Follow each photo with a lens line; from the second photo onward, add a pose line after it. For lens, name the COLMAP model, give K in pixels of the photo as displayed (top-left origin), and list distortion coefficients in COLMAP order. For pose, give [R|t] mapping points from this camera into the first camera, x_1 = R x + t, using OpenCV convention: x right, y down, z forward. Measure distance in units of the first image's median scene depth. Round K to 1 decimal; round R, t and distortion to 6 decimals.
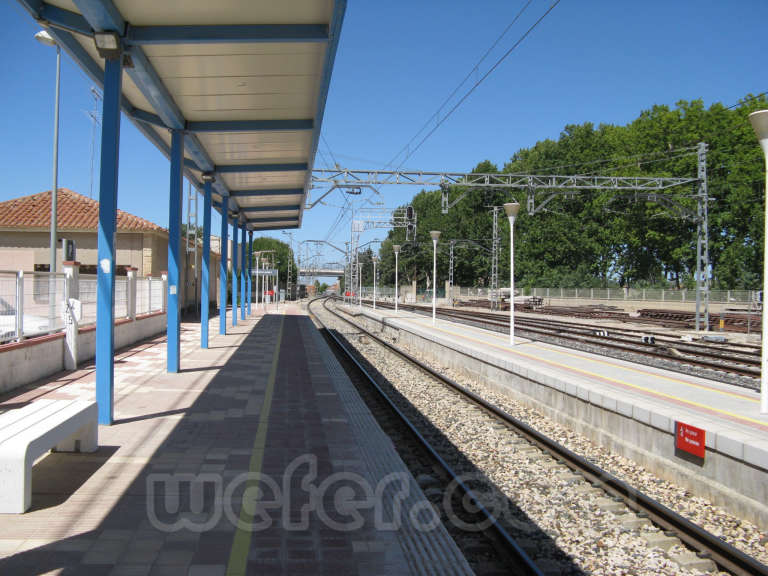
lens RADIAL K [[783.8, 0, 387.8], [0, 783.8, 289.6], [0, 0, 1]] dist [-0.128297, 0.000000]
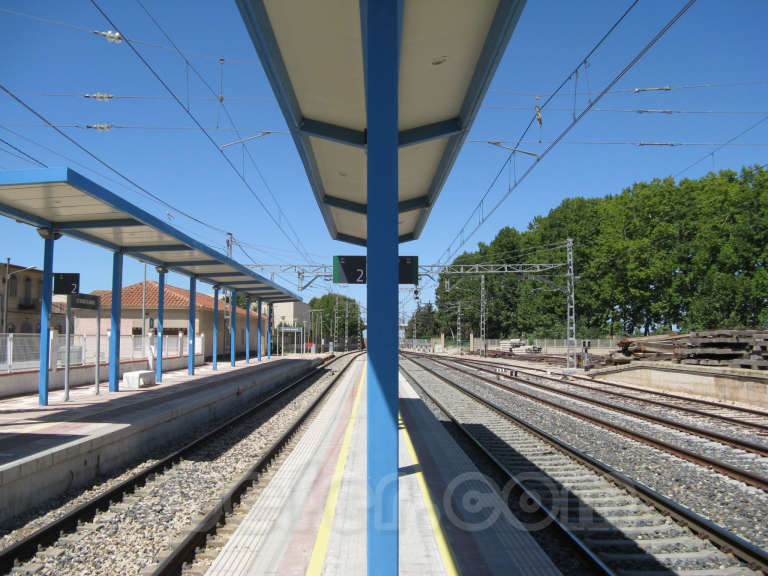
lens RADIAL K [[783.8, 0, 381.0], [0, 783.8, 281.8], [0, 0, 1]] dist [-0.128297, 0.000000]
pose [[0.993494, -0.015865, -0.112772, 0.088261], [0.007244, 0.997047, -0.076450, 0.000375], [0.113651, 0.075135, 0.990676, -0.203773]]
